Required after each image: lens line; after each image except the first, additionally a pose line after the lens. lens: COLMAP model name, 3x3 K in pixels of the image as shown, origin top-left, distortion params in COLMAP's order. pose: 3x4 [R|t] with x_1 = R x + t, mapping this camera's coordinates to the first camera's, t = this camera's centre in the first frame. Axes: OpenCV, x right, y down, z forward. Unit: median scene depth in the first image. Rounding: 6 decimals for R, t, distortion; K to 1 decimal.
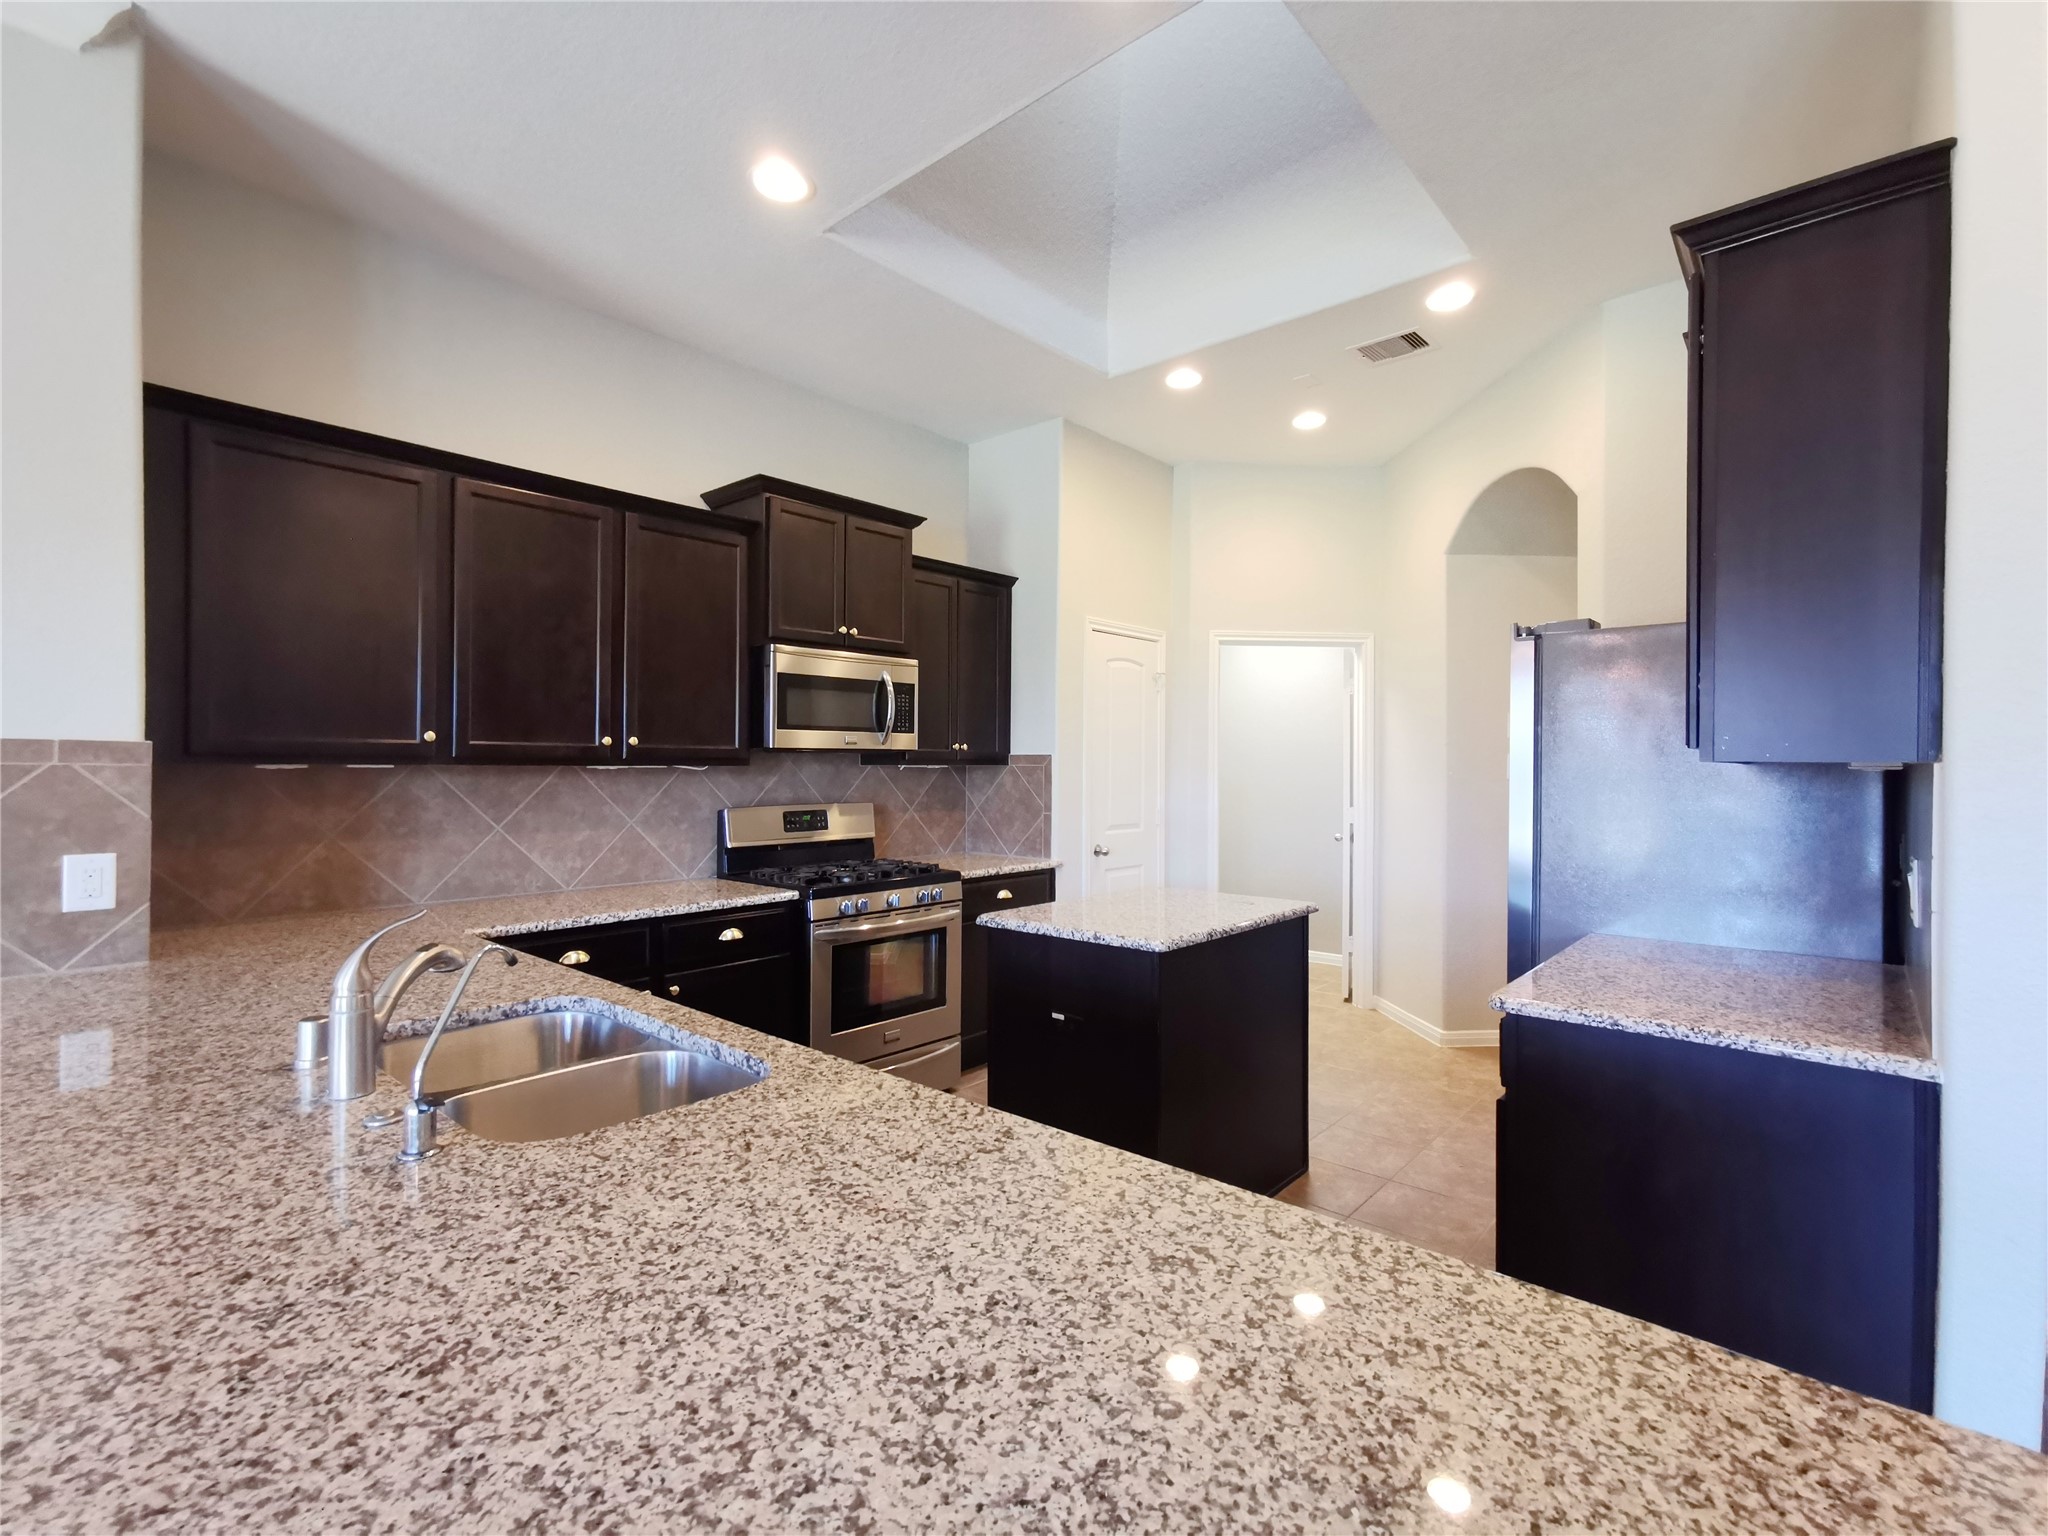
lens RADIAL K [[941.1, 0, 1019.3], [0, 941.1, 765.2], [0, 0, 1]] dist [-0.000686, 0.006093]
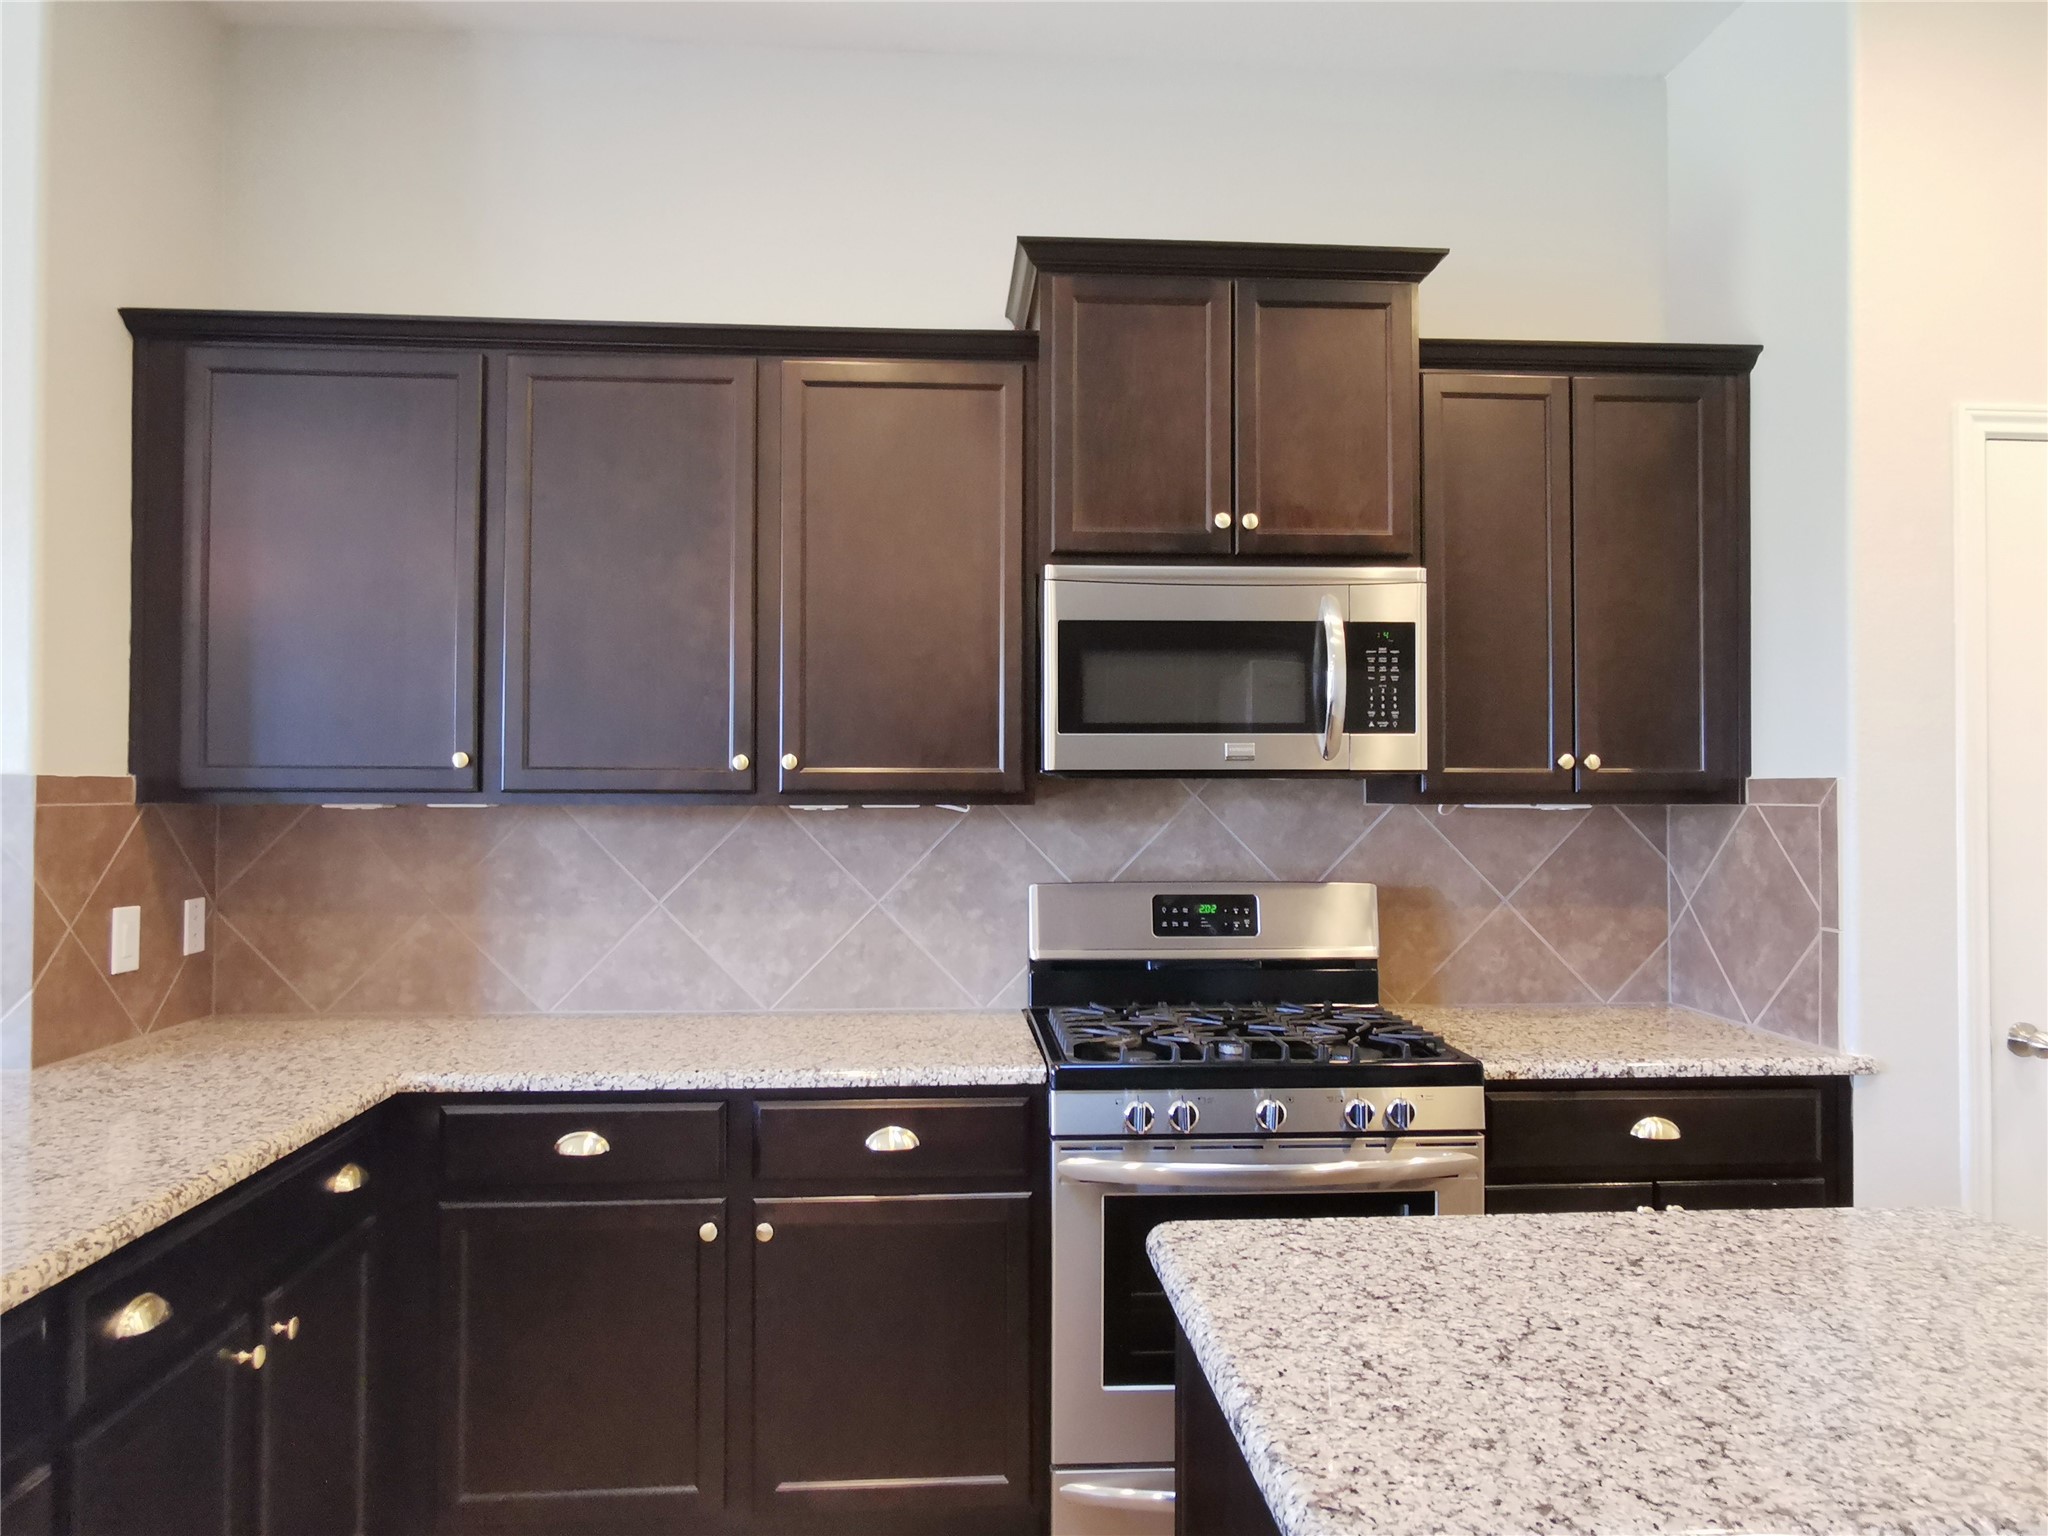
lens RADIAL K [[1356.6, 0, 1034.4], [0, 1356.6, 756.2], [0, 0, 1]] dist [0.007471, -0.008101]
pose [[0.717130, -0.019917, -0.696655, 0.237037], [-0.000377, 0.999580, -0.028966, -0.004798], [0.696939, 0.021035, 0.716822, 0.473167]]
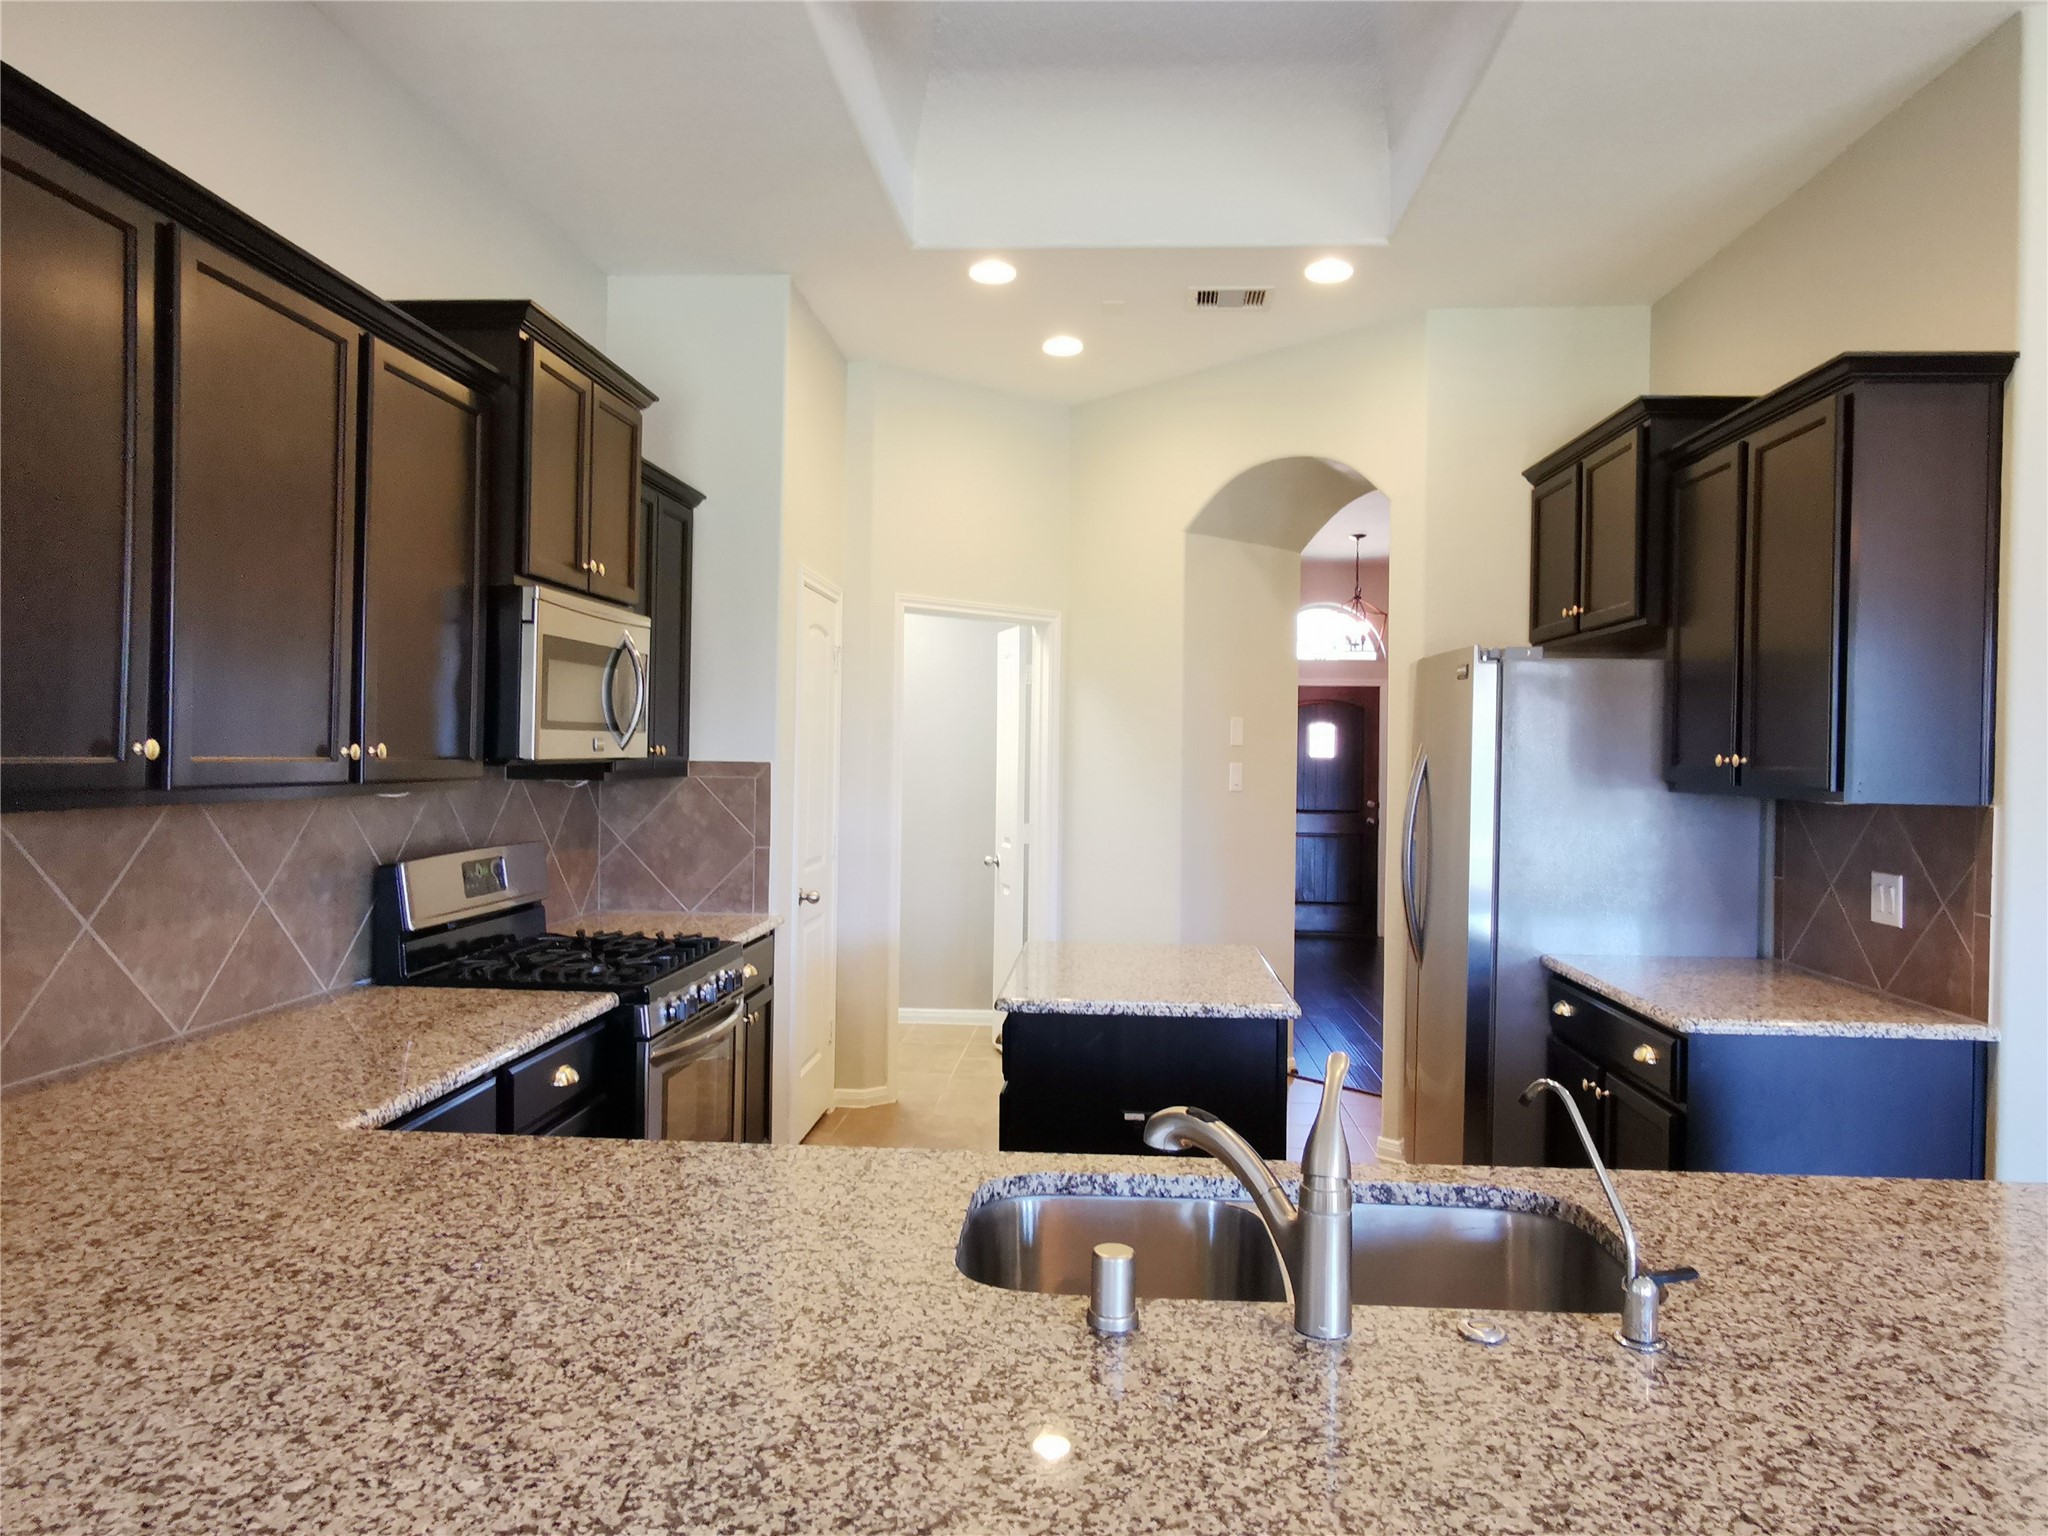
lens RADIAL K [[1356.6, 0, 1016.7], [0, 1356.6, 765.1], [0, 0, 1]] dist [0.007471, -0.008101]
pose [[0.793972, 0.002450, 0.607950, -0.543707], [-0.010829, 0.999890, 0.010113, -0.026869], [-0.607858, -0.014613, 0.793911, 0.125679]]
